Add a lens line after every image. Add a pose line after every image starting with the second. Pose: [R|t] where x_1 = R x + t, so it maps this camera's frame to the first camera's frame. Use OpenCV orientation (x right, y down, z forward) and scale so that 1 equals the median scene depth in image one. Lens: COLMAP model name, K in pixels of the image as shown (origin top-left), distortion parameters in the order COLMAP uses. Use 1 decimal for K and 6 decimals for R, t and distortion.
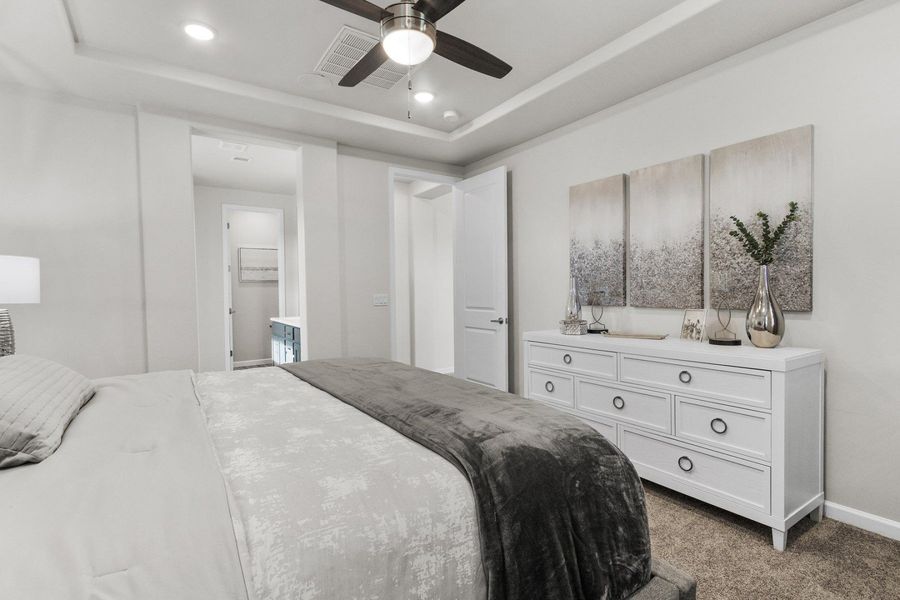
lens RADIAL K [[428.0, 0, 447.9], [0, 428.0, 296.1], [0, 0, 1]] dist [0.003729, 0.000368]
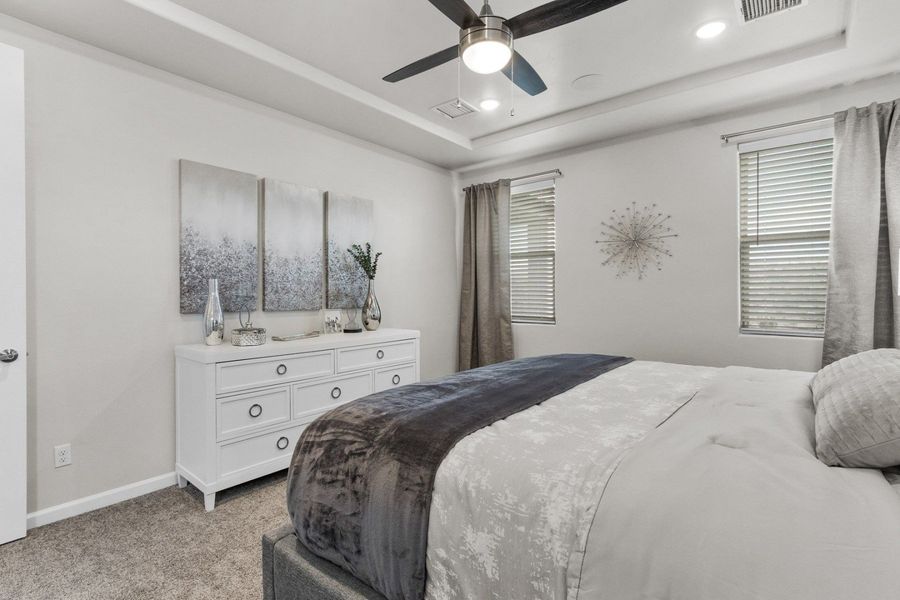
lens RADIAL K [[428.0, 0, 448.2], [0, 428.0, 301.1], [0, 0, 1]] dist [0.003729, 0.000368]
pose [[-0.285654, -0.016470, 0.958191, -0.704358], [0.006517, 0.999796, 0.019128, -0.015878], [-0.958311, 0.011708, -0.285488, 0.923202]]
